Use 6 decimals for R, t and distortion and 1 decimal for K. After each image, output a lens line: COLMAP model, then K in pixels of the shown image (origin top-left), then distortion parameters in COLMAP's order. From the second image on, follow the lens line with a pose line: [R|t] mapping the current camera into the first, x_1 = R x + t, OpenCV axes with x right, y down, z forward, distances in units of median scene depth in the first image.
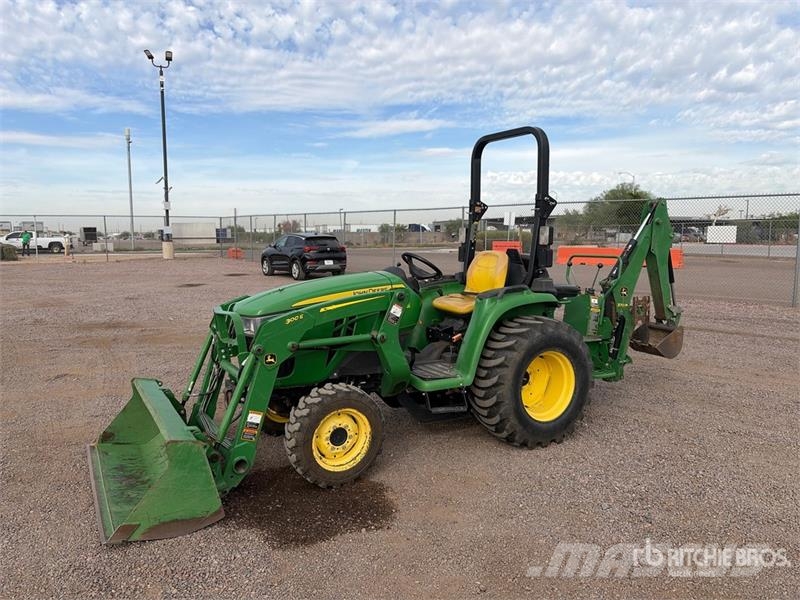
lens RADIAL K [[607.1, 0, 400.0], [0, 607.1, 300.0], [0, 0, 1]] dist [0.027930, -0.031645]
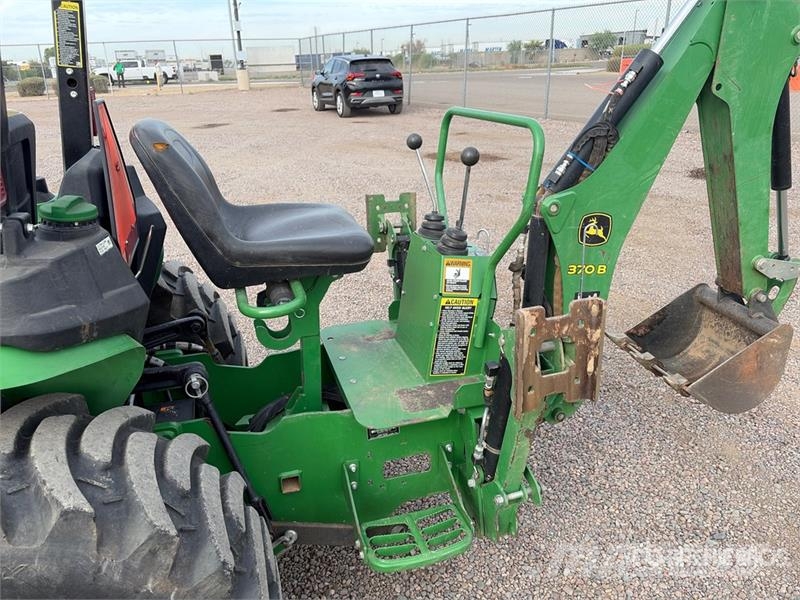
lens RADIAL K [[607.1, 0, 400.0], [0, 607.1, 300.0], [0, 0, 1]] dist [0.027930, -0.031645]
pose [[0.976136, 0.055375, -0.209981, 0.092051], [0.003651, 0.962621, 0.270826, -0.017478], [0.217129, -0.265130, 0.939447, 0.182602]]
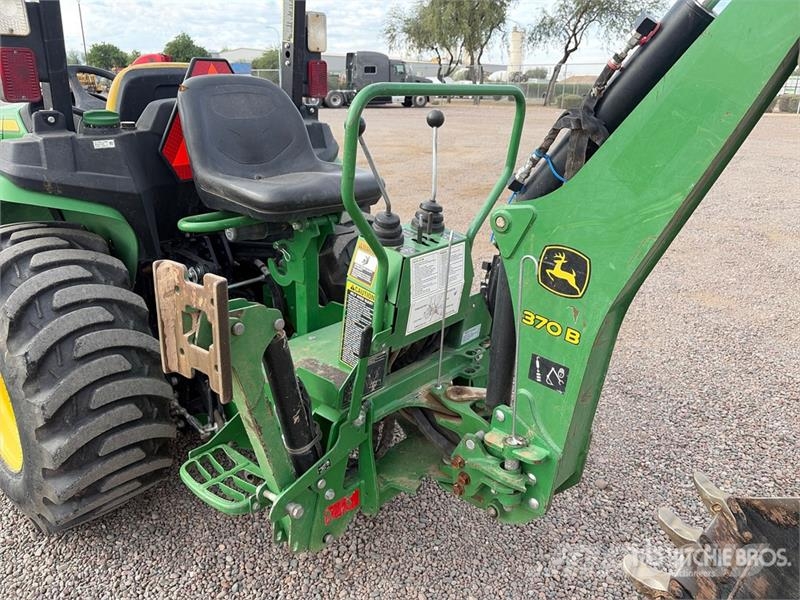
lens RADIAL K [[607.1, 0, 400.0], [0, 607.1, 300.0], [0, 0, 1]] dist [0.027930, -0.031645]
pose [[0.322957, 0.318890, -0.891071, 0.148106], [-0.108688, 0.947792, 0.299796, -0.016640], [0.940152, 0.000028, 0.340755, 0.238729]]
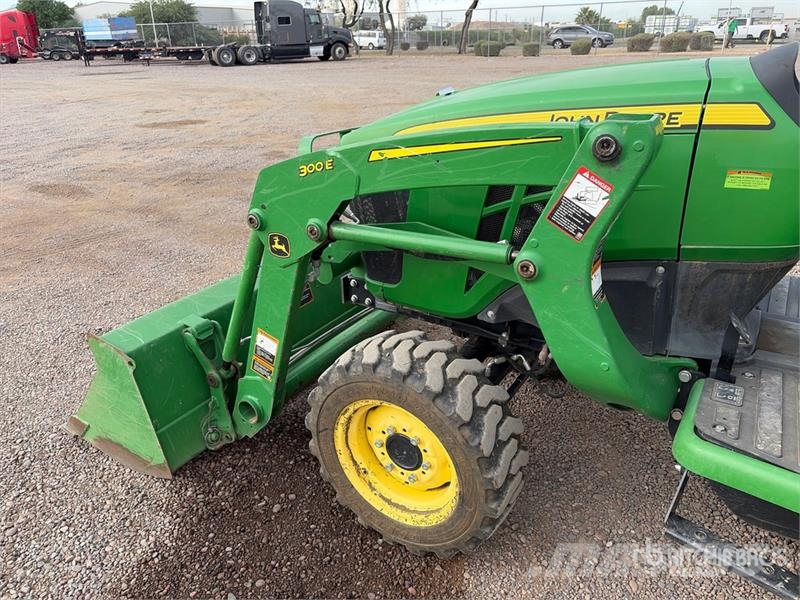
lens RADIAL K [[607.1, 0, 400.0], [0, 607.1, 300.0], [0, 0, 1]] dist [0.027930, -0.031645]
pose [[0.495044, 0.337590, -0.800602, 0.039008], [-0.069543, 0.933871, 0.350784, -0.006141], [0.866080, -0.117977, 0.485785, 0.144551]]
